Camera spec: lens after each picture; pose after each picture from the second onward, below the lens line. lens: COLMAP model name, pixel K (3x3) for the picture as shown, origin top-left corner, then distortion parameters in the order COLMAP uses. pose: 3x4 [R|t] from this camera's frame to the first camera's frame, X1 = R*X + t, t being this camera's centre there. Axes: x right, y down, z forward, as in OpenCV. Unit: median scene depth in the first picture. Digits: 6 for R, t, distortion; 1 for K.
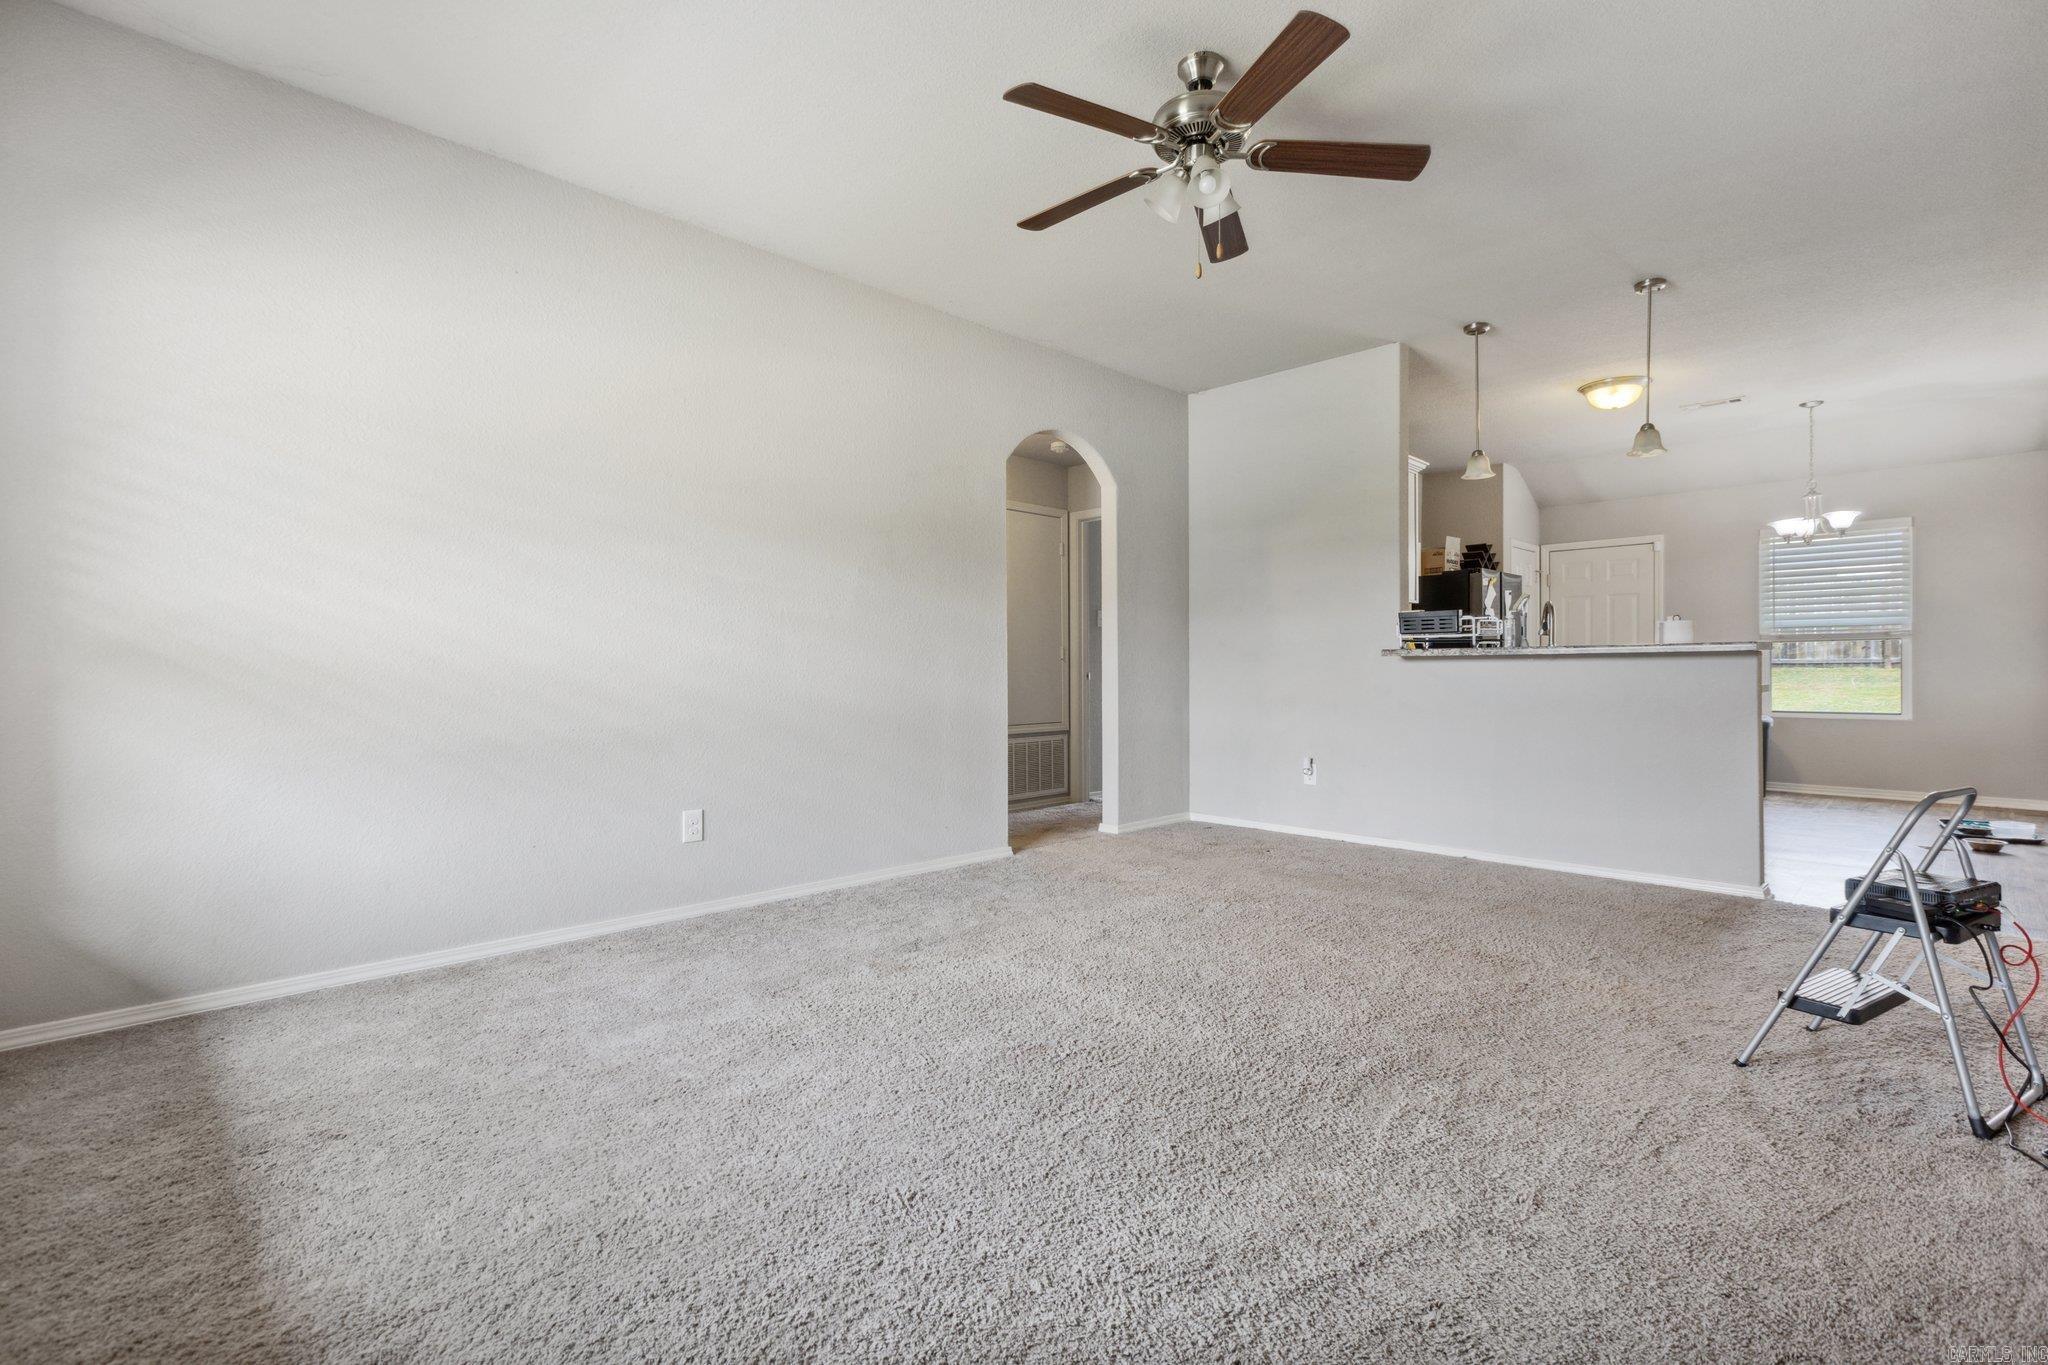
lens RADIAL K [[939.1, 0, 1024.1], [0, 939.1, 660.1], [0, 0, 1]] dist [-0.010193, 0.008584]
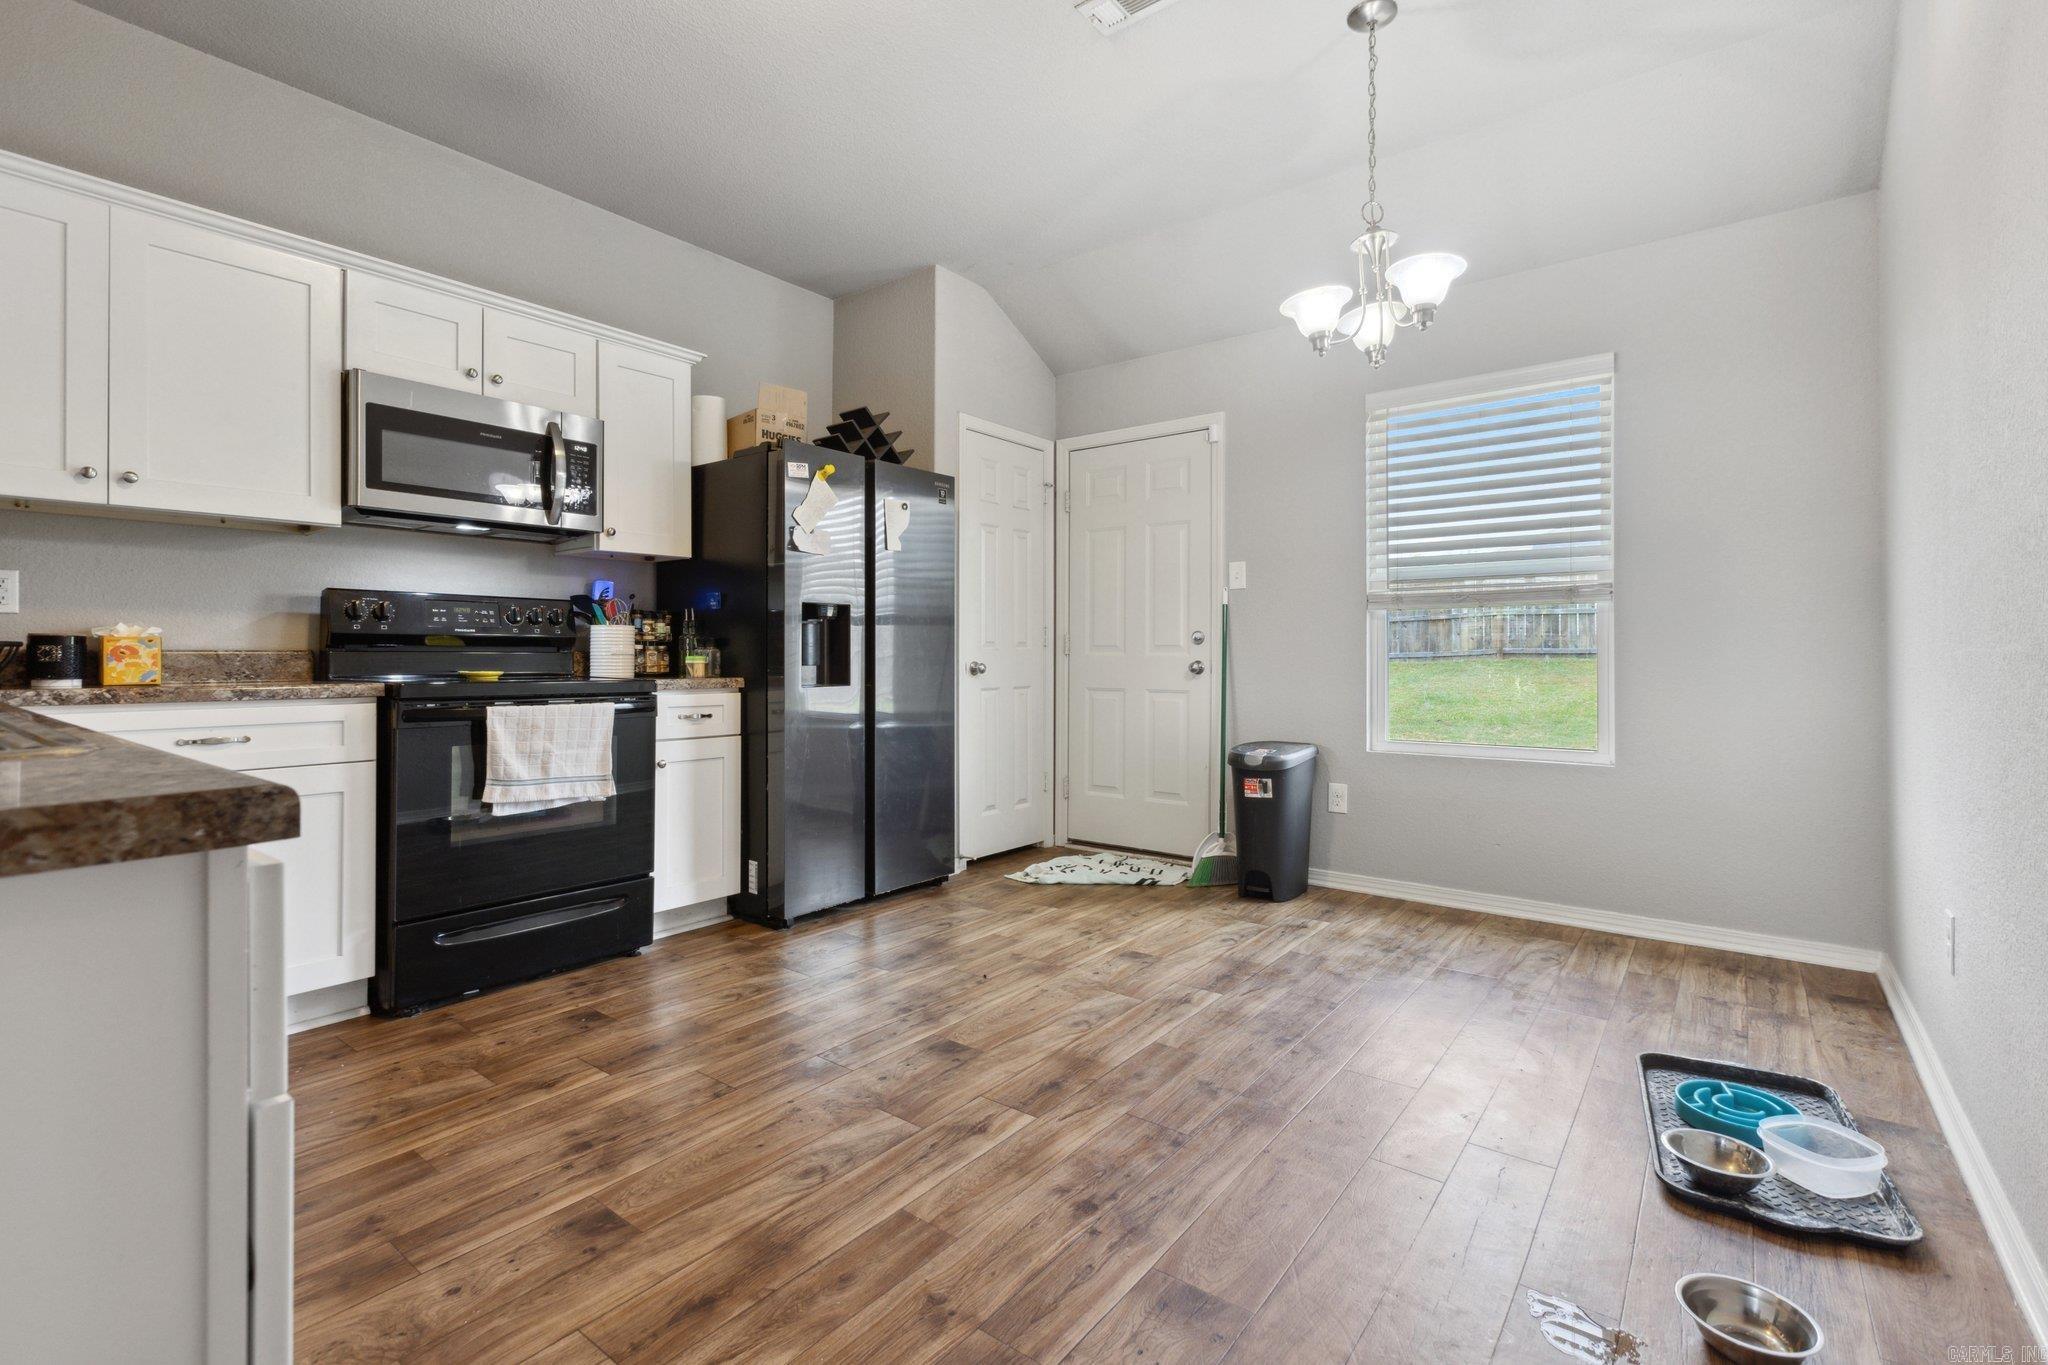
lens RADIAL K [[919.4, 0, 1020.7], [0, 919.4, 657.6], [0, 0, 1]] dist [0.002510, 0.000462]
pose [[0.990775, 0.006064, 0.135383, 0.486154], [-0.007627, 0.999910, 0.011030, 0.005116], [-0.135304, -0.011961, 0.990732, 0.472998]]
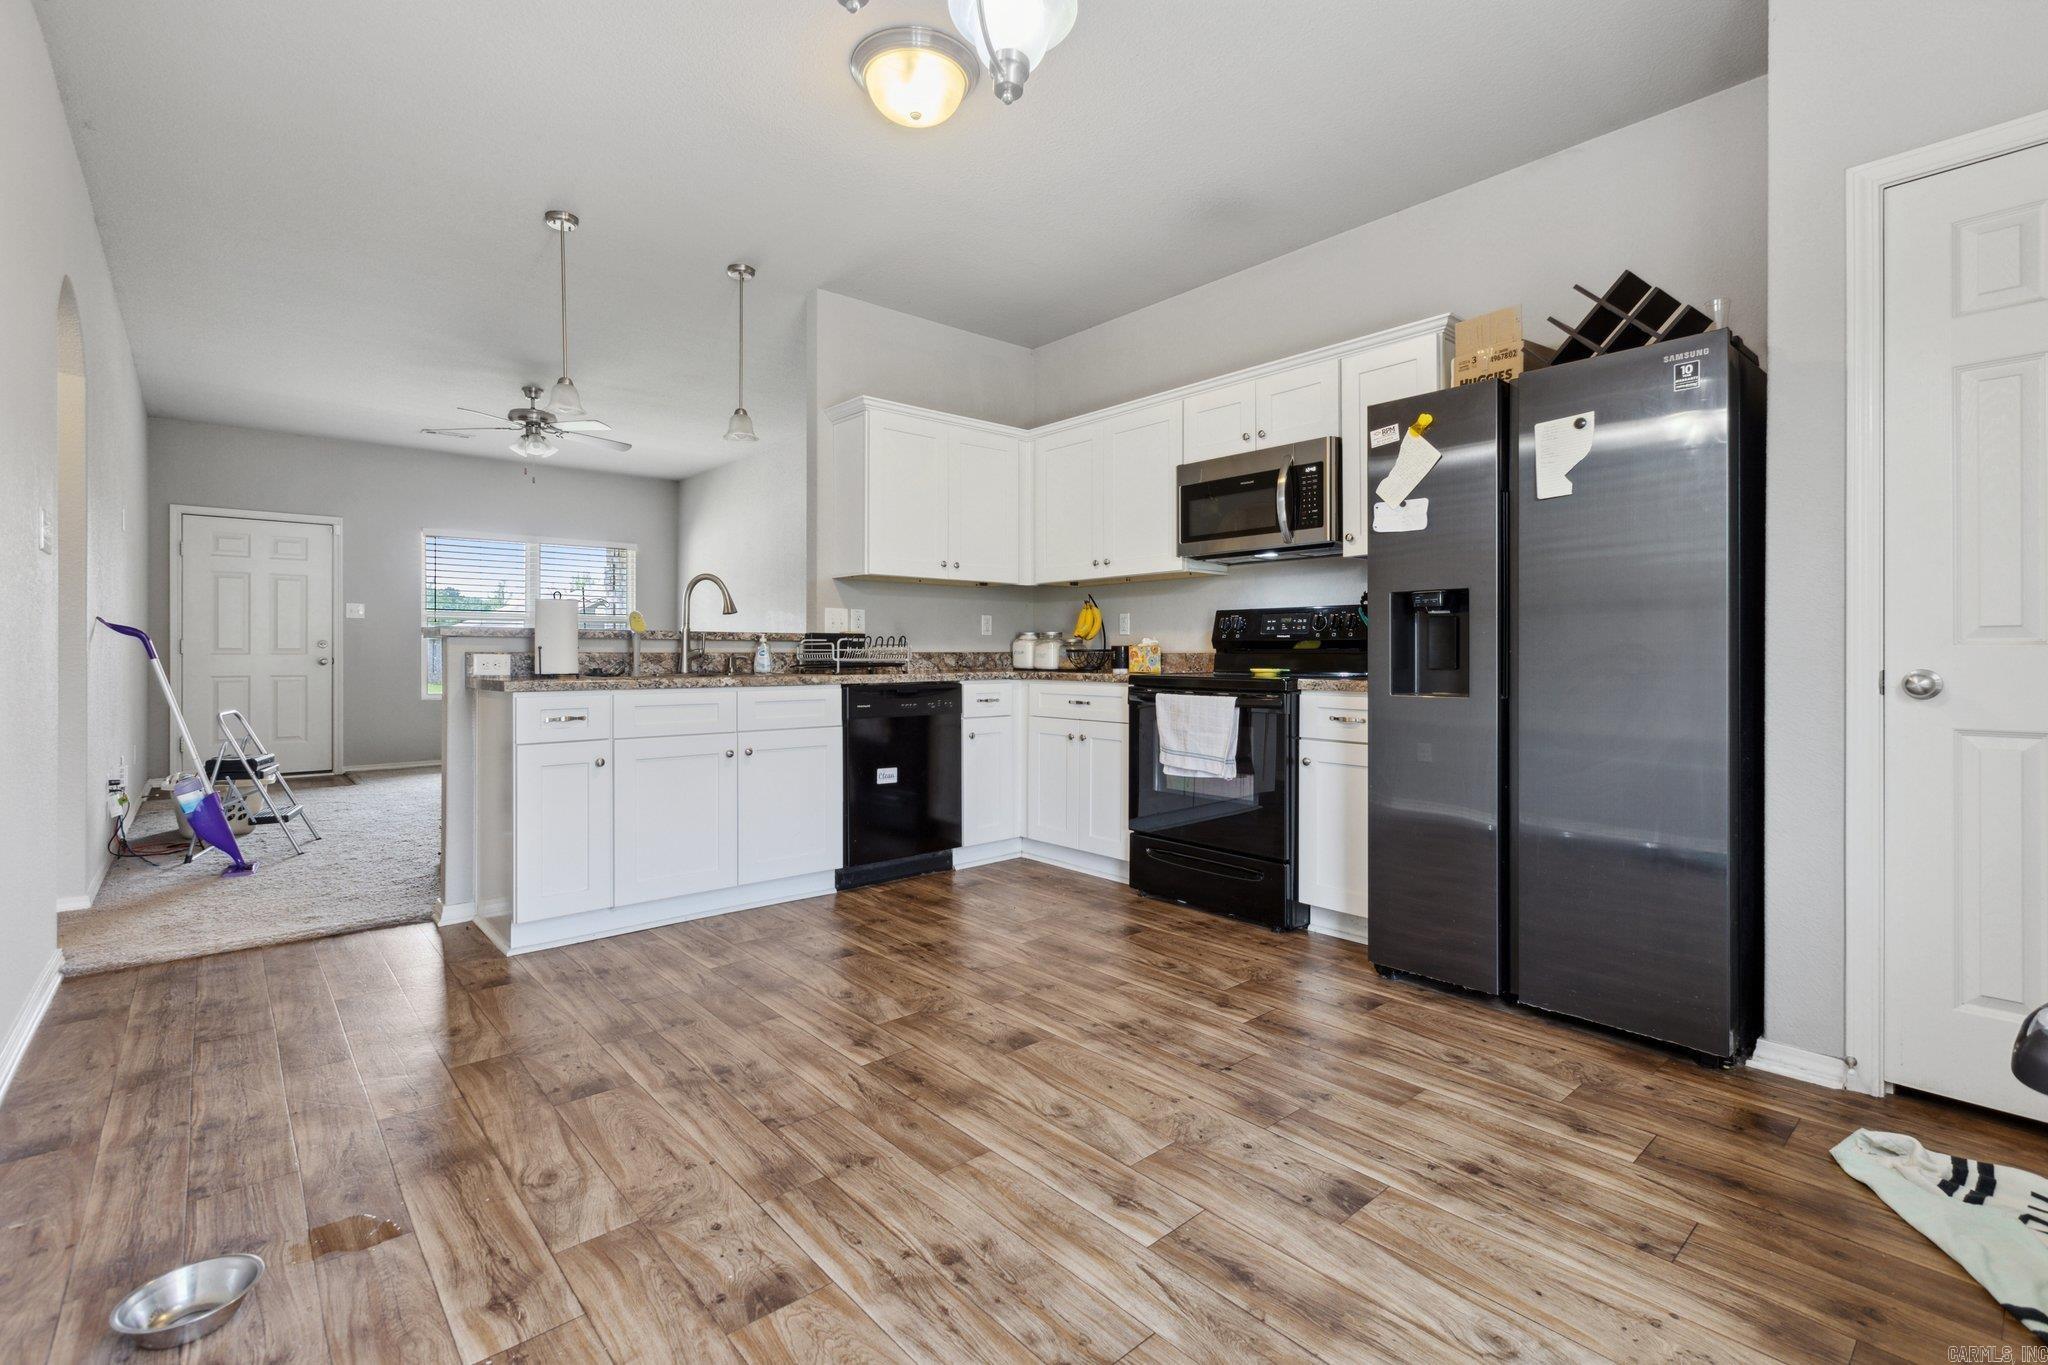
lens RADIAL K [[919.4, 0, 1020.7], [0, 919.4, 657.6], [0, 0, 1]] dist [0.002510, 0.000462]
pose [[-0.046070, 0.008094, -0.998905, 0.799638], [0.007068, 0.999945, 0.007776, 0.006200], [0.998913, -0.006702, -0.046125, 0.778382]]
